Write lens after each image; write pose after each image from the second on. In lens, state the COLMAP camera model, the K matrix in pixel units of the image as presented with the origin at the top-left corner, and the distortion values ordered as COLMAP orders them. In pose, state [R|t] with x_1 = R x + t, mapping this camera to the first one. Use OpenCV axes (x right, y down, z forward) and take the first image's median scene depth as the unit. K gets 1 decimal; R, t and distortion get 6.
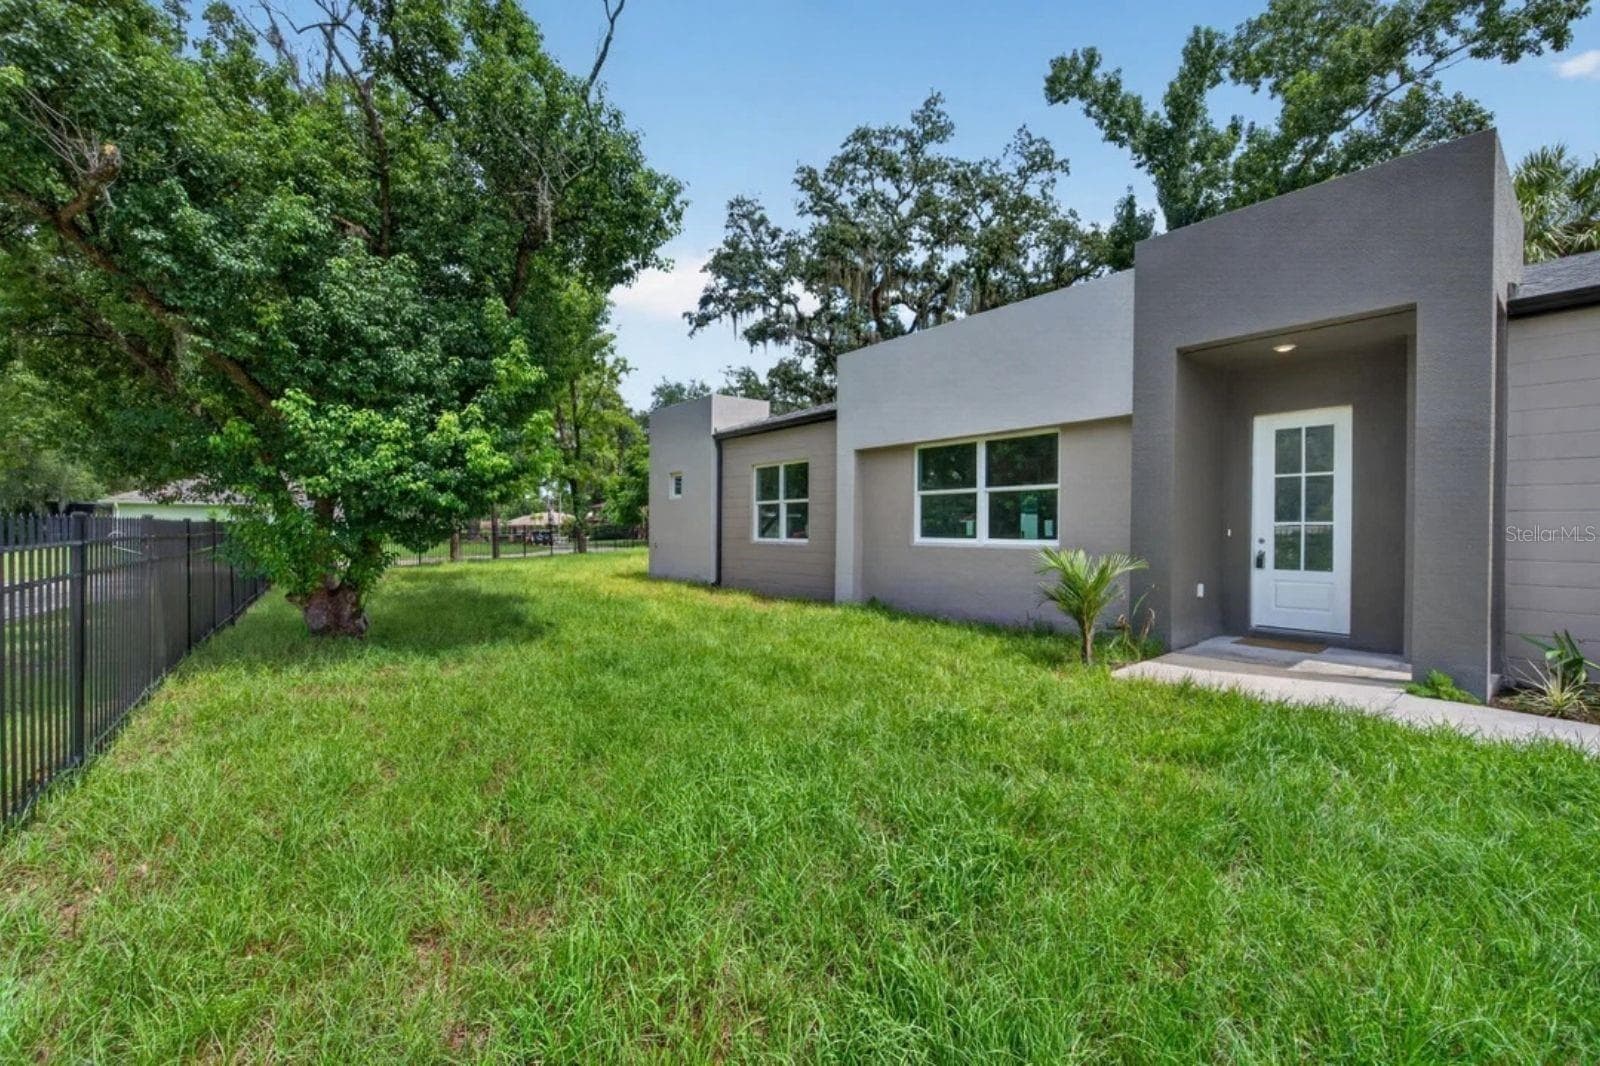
lens RADIAL K [[650.5, 0, 794.0], [0, 650.5, 531.2], [0, 0, 1]] dist [-0.001306, -0.000568]
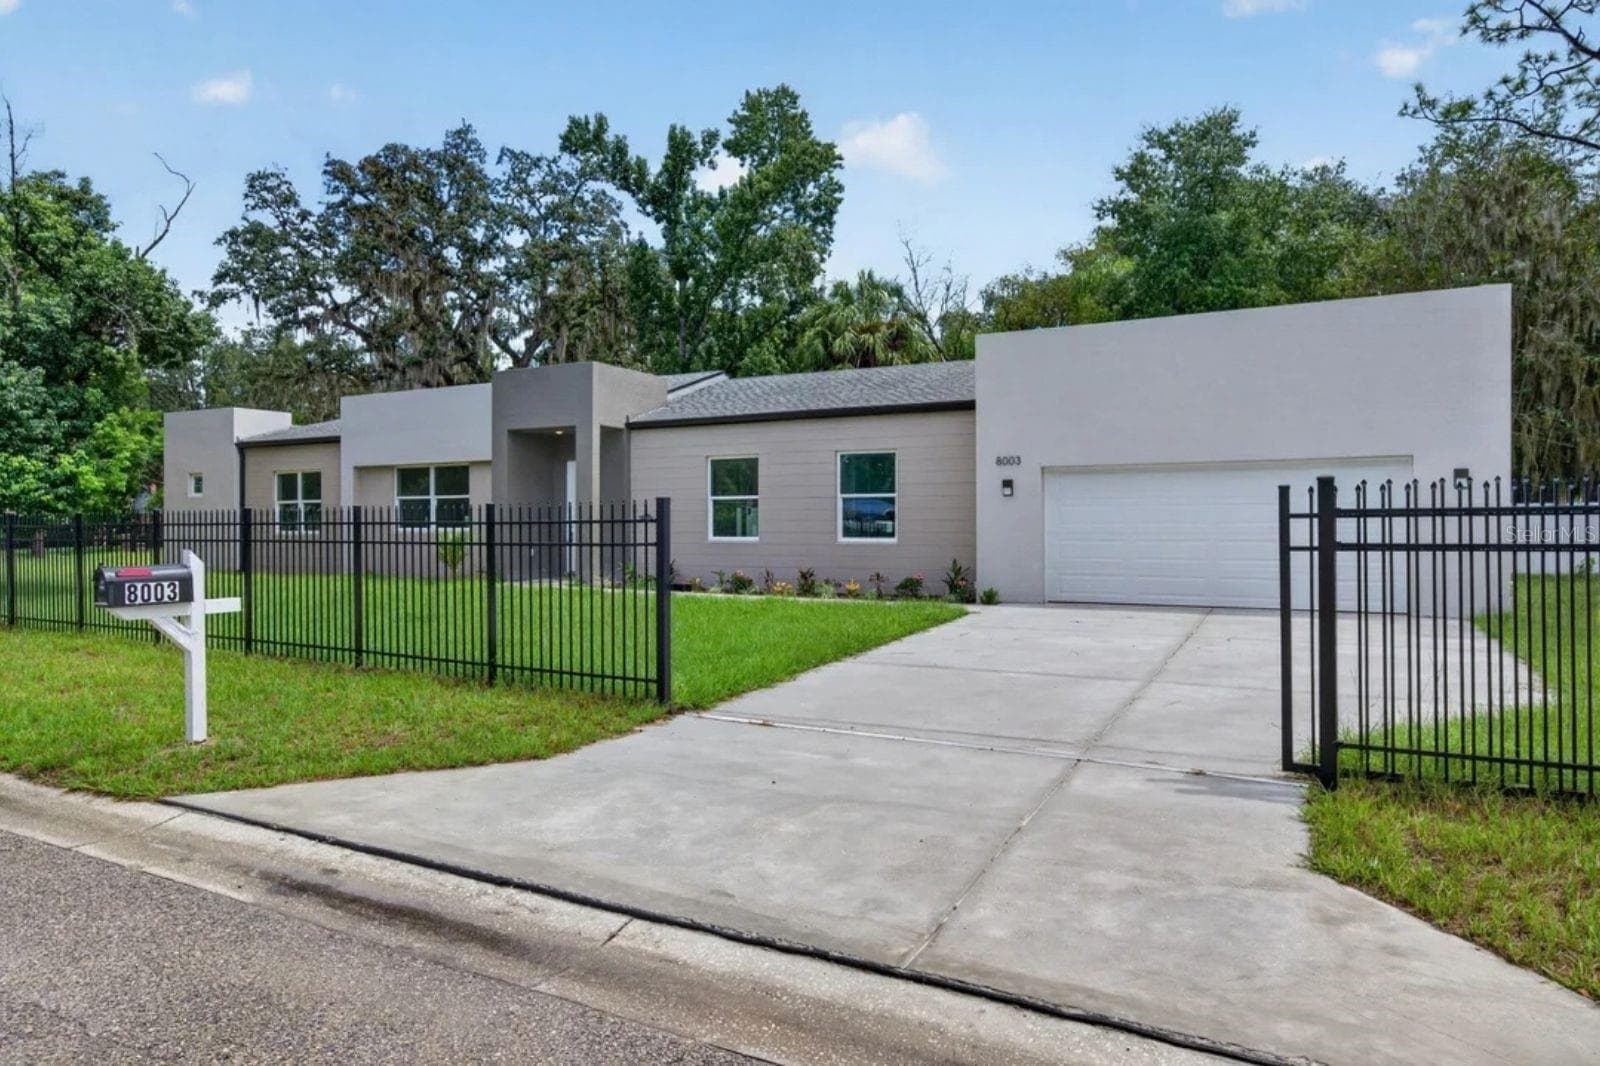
lens RADIAL K [[960.8, 0, 801.2], [0, 960.8, 526.2], [0, 0, 1]] dist [-0.001073, 0.001990]
pose [[0.913446, -0.007627, 0.406888, 0.115114], [0.010098, 0.999941, -0.003926, 0.019449], [-0.406835, 0.007695, 0.913469, -1.130190]]
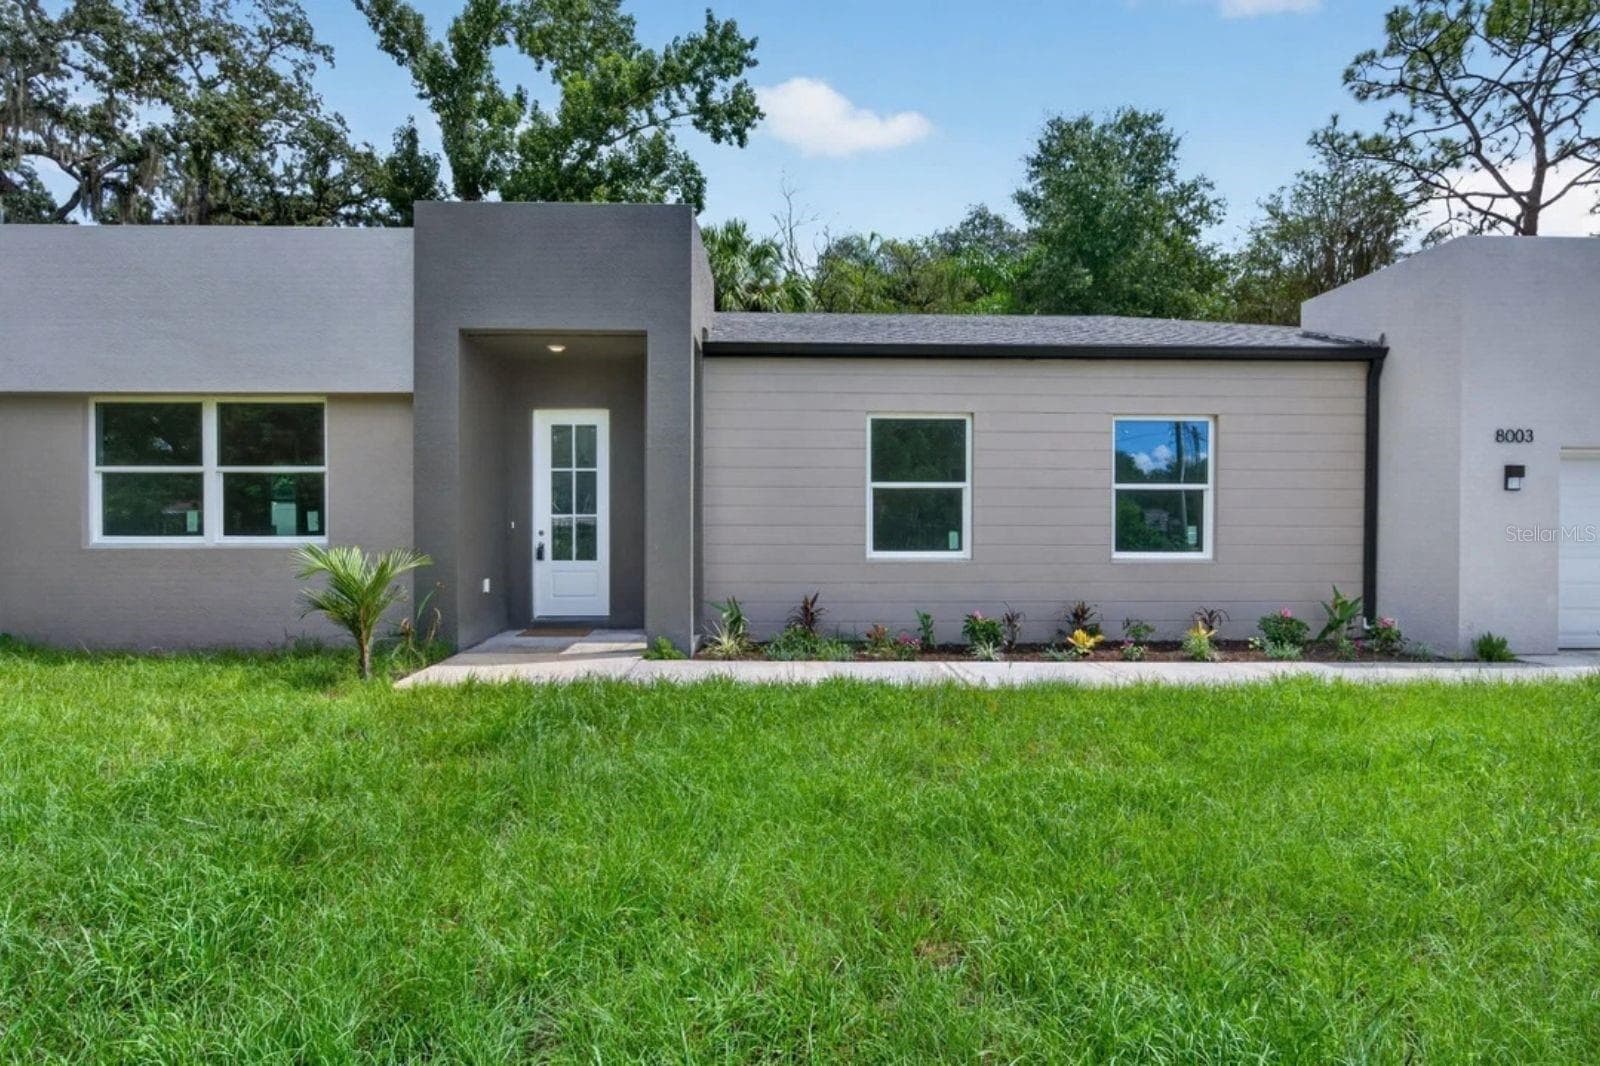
lens RADIAL K [[800.3, 0, 800.0], [0, 800.3, 533.0], [0, 0, 1]] dist [-0.003804, -0.000241]
pose [[0.603824, -0.014676, 0.796982, -0.020576], [0.007079, 0.999890, 0.013049, 0.000754], [-0.797086, -0.002238, 0.603862, -0.048166]]
